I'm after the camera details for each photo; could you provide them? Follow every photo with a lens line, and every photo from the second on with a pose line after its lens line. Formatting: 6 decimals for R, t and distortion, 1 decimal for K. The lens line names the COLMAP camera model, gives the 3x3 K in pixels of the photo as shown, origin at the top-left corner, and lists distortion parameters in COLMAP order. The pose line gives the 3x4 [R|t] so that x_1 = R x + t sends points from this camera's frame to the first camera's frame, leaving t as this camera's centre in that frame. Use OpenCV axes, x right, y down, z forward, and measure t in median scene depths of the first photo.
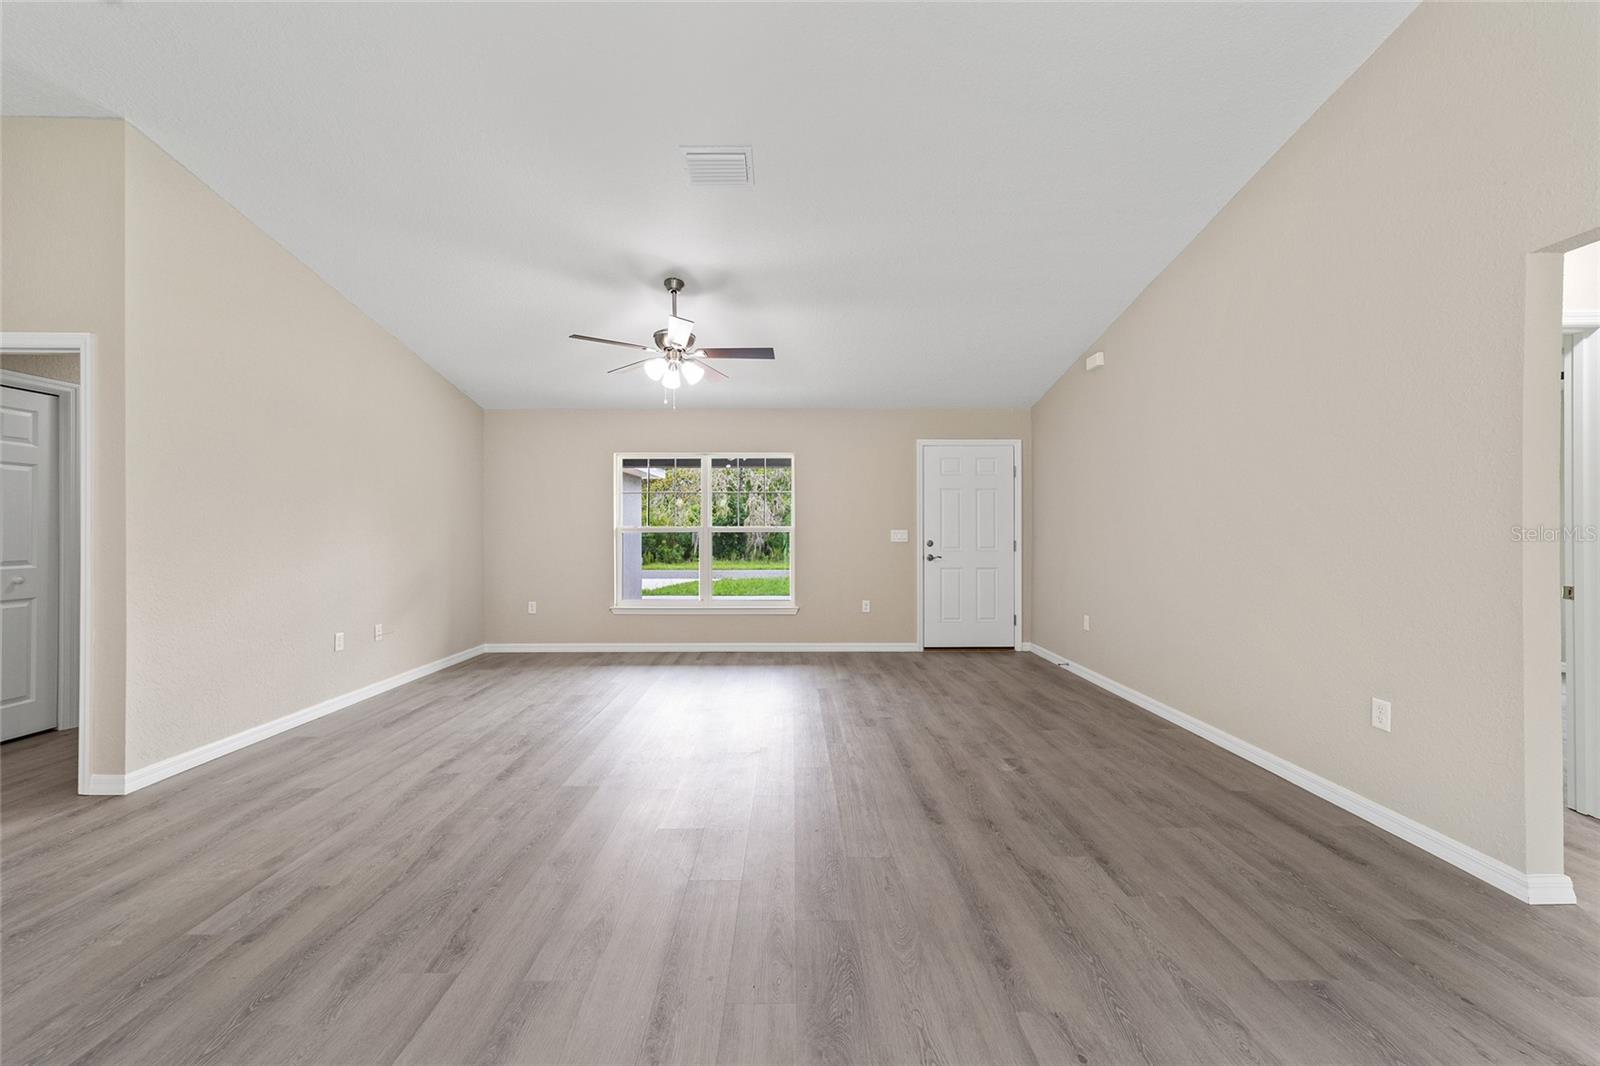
lens RADIAL K [[615.6, 0, 793.8], [0, 615.6, 530.0], [0, 0, 1]] dist [-0.017751, 0.008802]
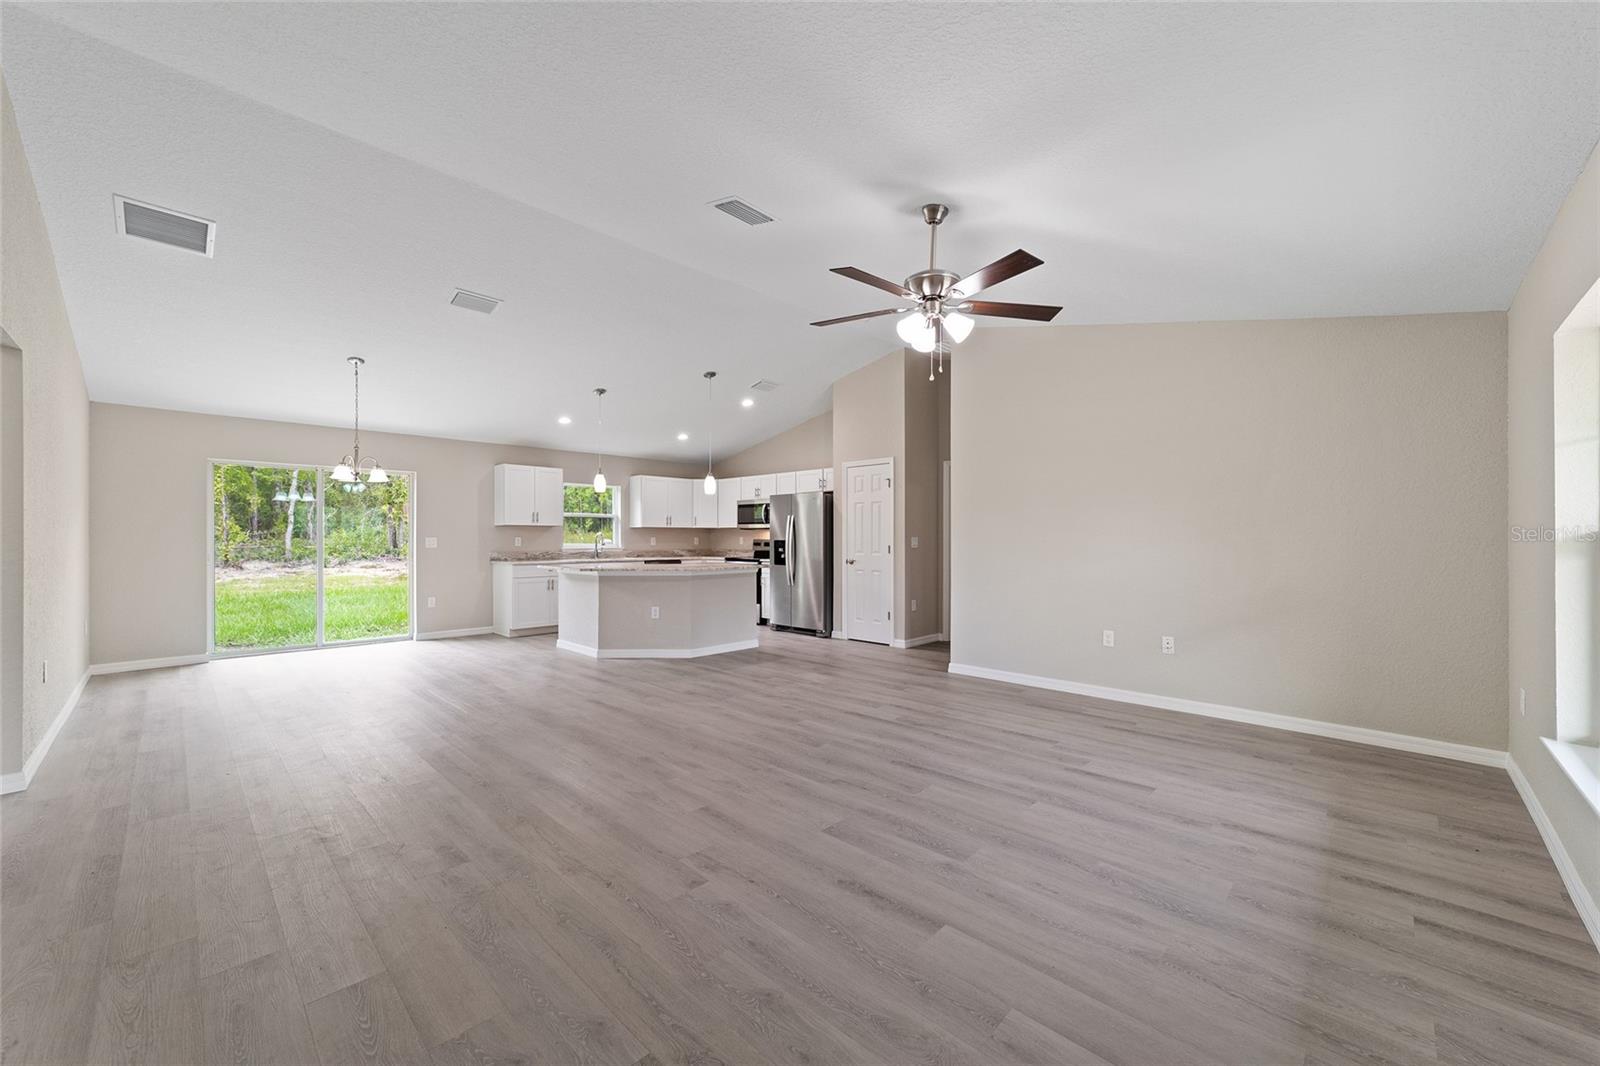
lens RADIAL K [[615.6, 0, 795.5], [0, 615.6, 541.0], [0, 0, 1]] dist [-0.017751, 0.008802]
pose [[-0.700927, 0.003202, -0.713226, 0.536861], [-0.000204, 0.999989, 0.004691, -0.000428], [0.713233, 0.003434, -0.700918, 1.633041]]
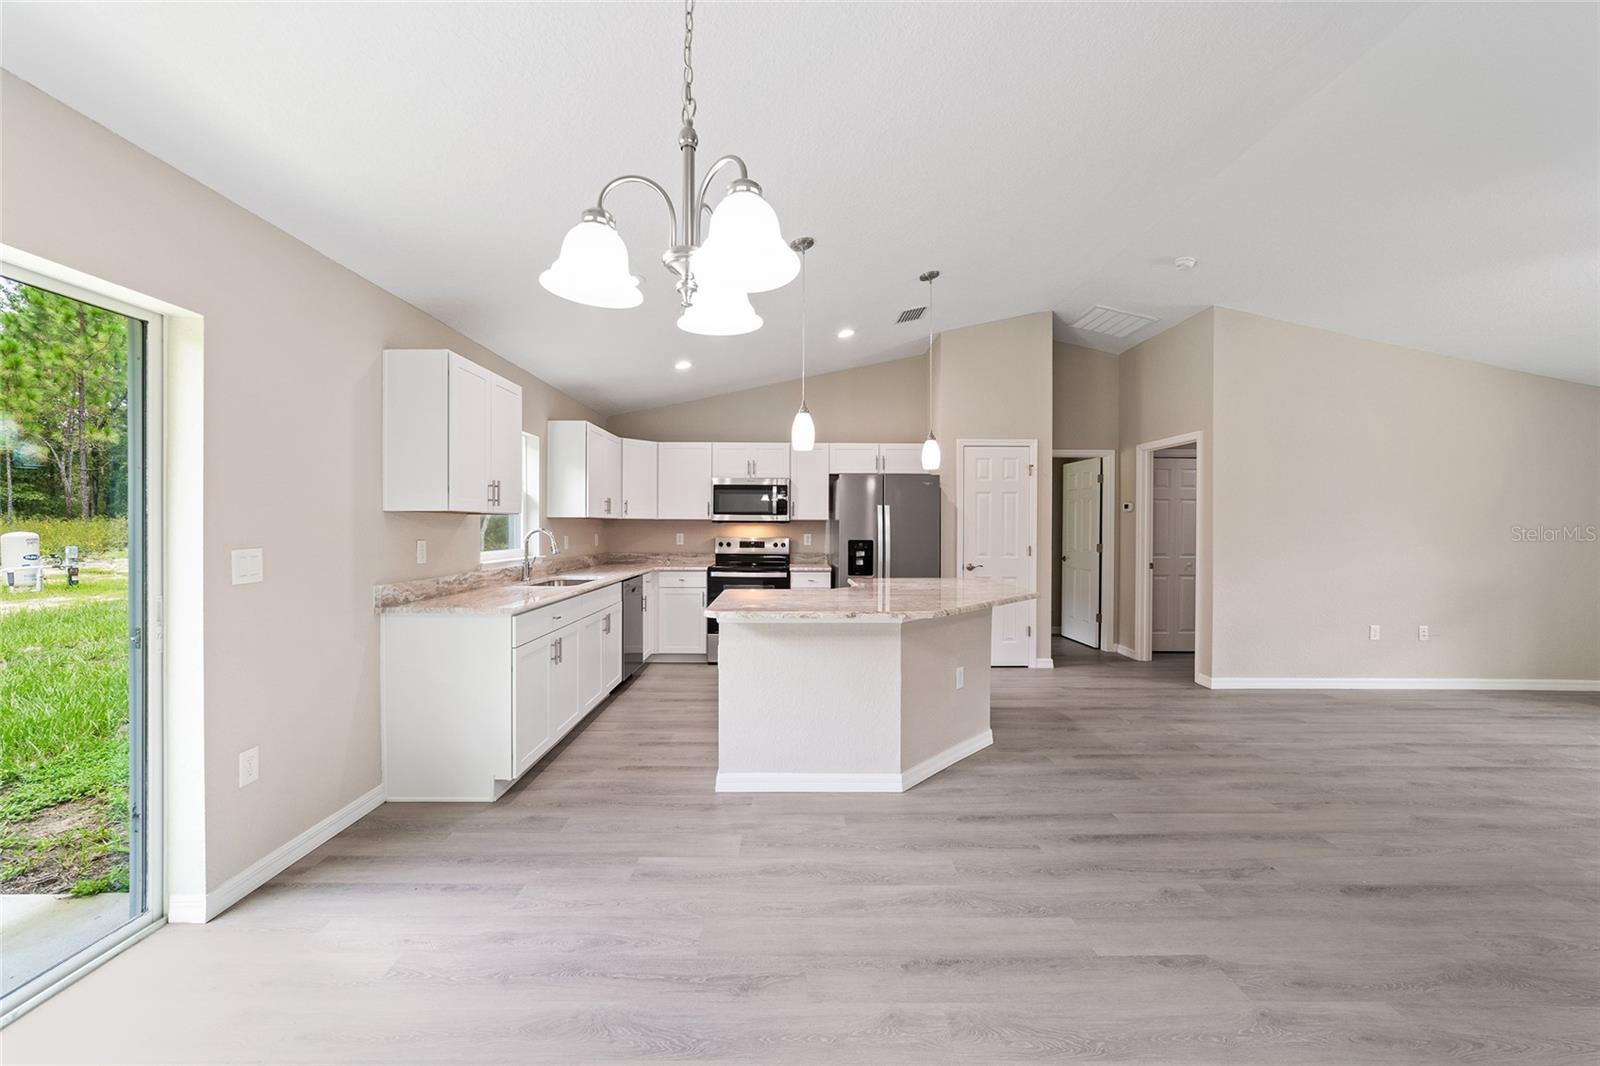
lens RADIAL K [[615.6, 0, 793.1], [0, 615.6, 528.3], [0, 0, 1]] dist [-0.017751, 0.008802]
pose [[0.000867, 0.002474, -0.999997, 0.534858], [-0.002447, 0.999994, 0.002472, -0.026148], [0.999997, 0.002444, 0.000873, -0.169375]]
